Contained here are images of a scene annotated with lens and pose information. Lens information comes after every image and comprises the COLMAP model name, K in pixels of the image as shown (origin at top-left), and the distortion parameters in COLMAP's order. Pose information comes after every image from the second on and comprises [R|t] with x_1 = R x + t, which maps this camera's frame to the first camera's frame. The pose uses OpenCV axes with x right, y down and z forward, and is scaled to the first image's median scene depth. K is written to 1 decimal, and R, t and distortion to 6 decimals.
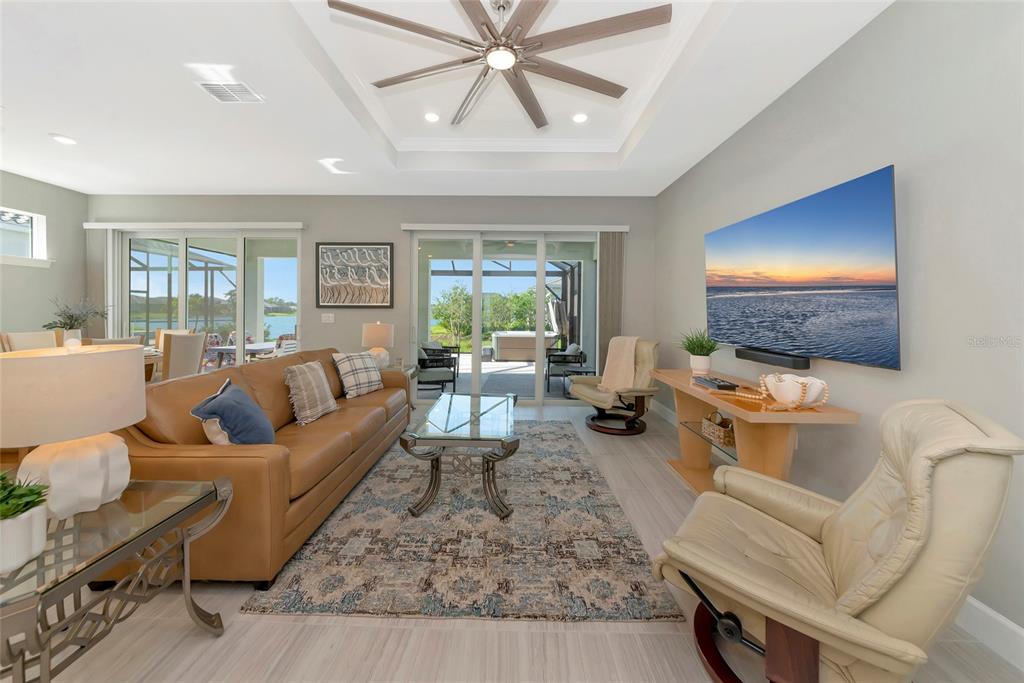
lens RADIAL K [[365.5, 0, 508.0], [0, 365.5, 316.3], [0, 0, 1]] dist [-0.007643, -0.000092]
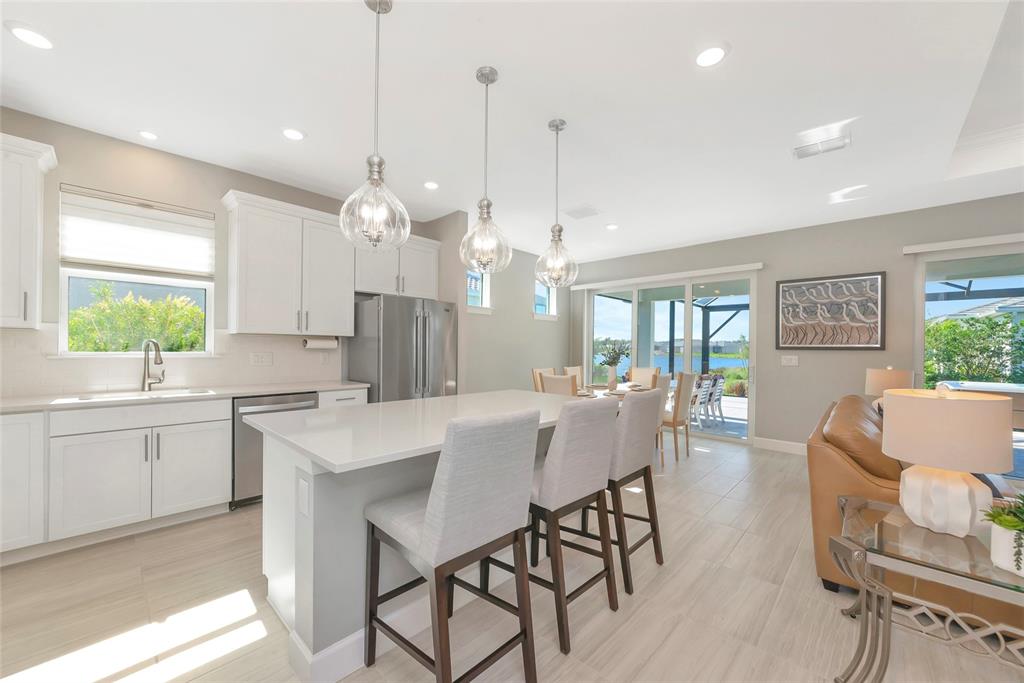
lens RADIAL K [[389.9, 0, 507.4], [0, 389.9, 348.6], [0, 0, 1]] dist [-0.009504, 0.000028]
pose [[0.733390, -0.000252, -0.679808, -0.466340], [-0.011101, 0.999862, -0.012347, -0.007513], [0.679717, 0.016601, 0.733287, -0.297251]]
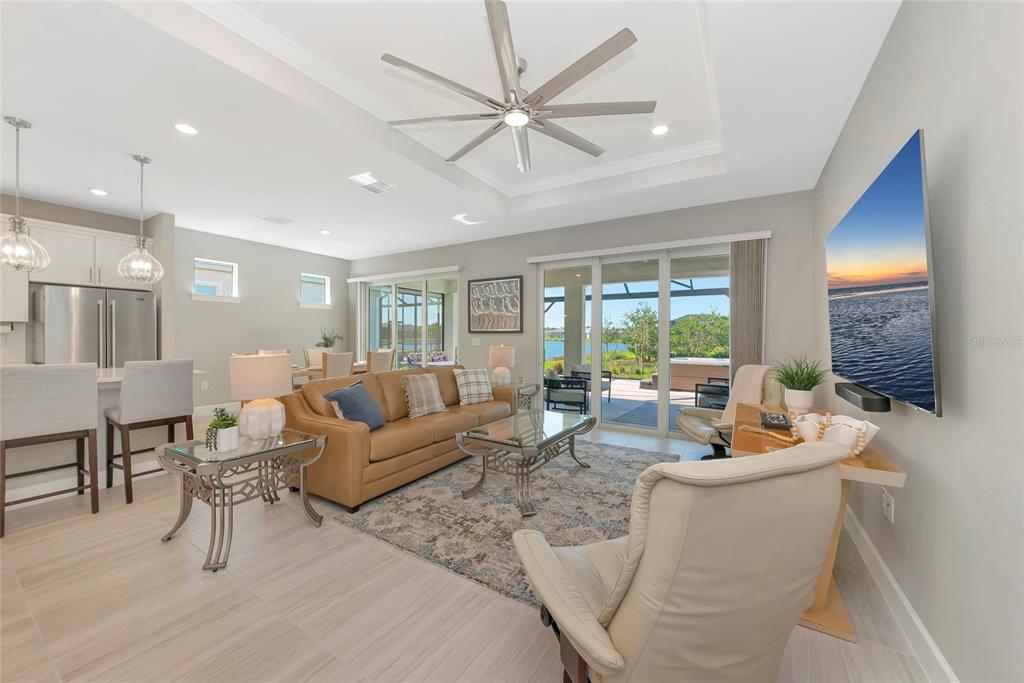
lens RADIAL K [[374.9, 0, 513.4], [0, 374.9, 337.8], [0, 0, 1]] dist [-0.007587, -0.000128]
pose [[0.860467, -0.001018, -0.509504, 0.338075], [-0.003343, 0.999965, -0.007645, 0.002233], [0.509494, 0.008282, 0.860434, -0.018590]]
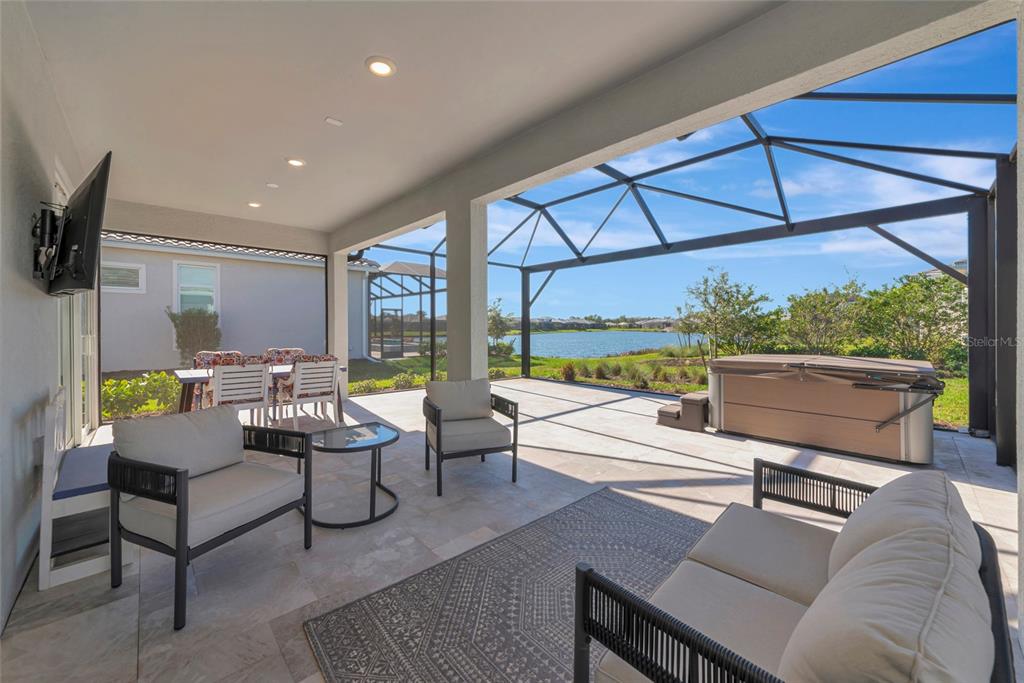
lens RADIAL K [[387.2, 0, 506.3], [0, 387.2, 326.7], [0, 0, 1]] dist [-0.009113, -0.000210]
pose [[0.696050, -0.014617, -0.717845, 0.356114], [0.004119, 0.999858, -0.016366, 0.022186], [0.717982, 0.008435, 0.696011, 1.517003]]
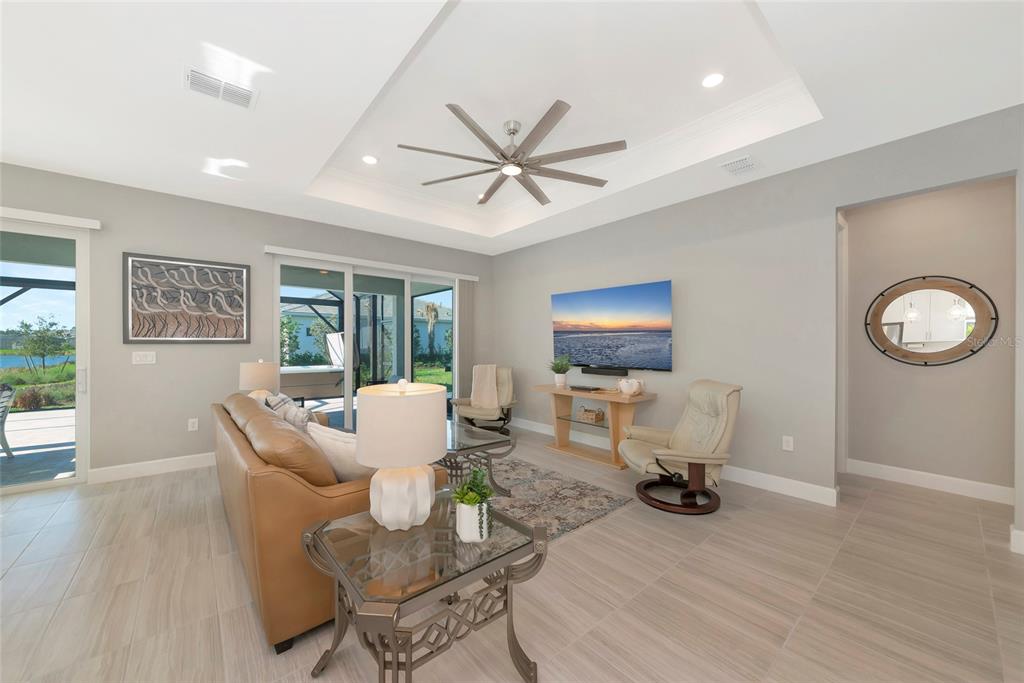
lens RADIAL K [[379.1, 0, 505.3], [0, 379.1, 344.8], [0, 0, 1]] dist [-0.006751, -0.000054]
pose [[0.756338, -0.011101, 0.654087, -0.589263], [0.013939, 0.999902, 0.000853, -0.015515], [-0.654033, 0.008472, 0.756419, -0.054291]]
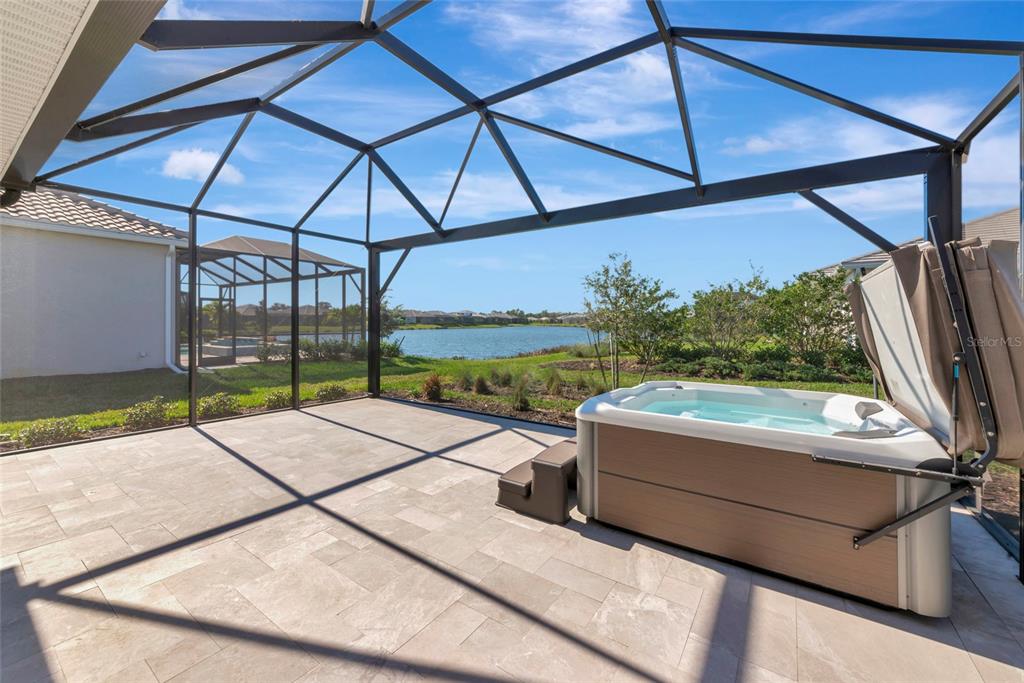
lens RADIAL K [[402.0, 0, 512.7], [0, 402.0, 319.3], [0, 0, 1]] dist [-0.010169, 0.000030]
pose [[0.831606, -0.011215, -0.555253, 0.221336], [0.000253, 0.999804, -0.019815, -0.015318], [0.555366, 0.016338, 0.831445, 2.215945]]
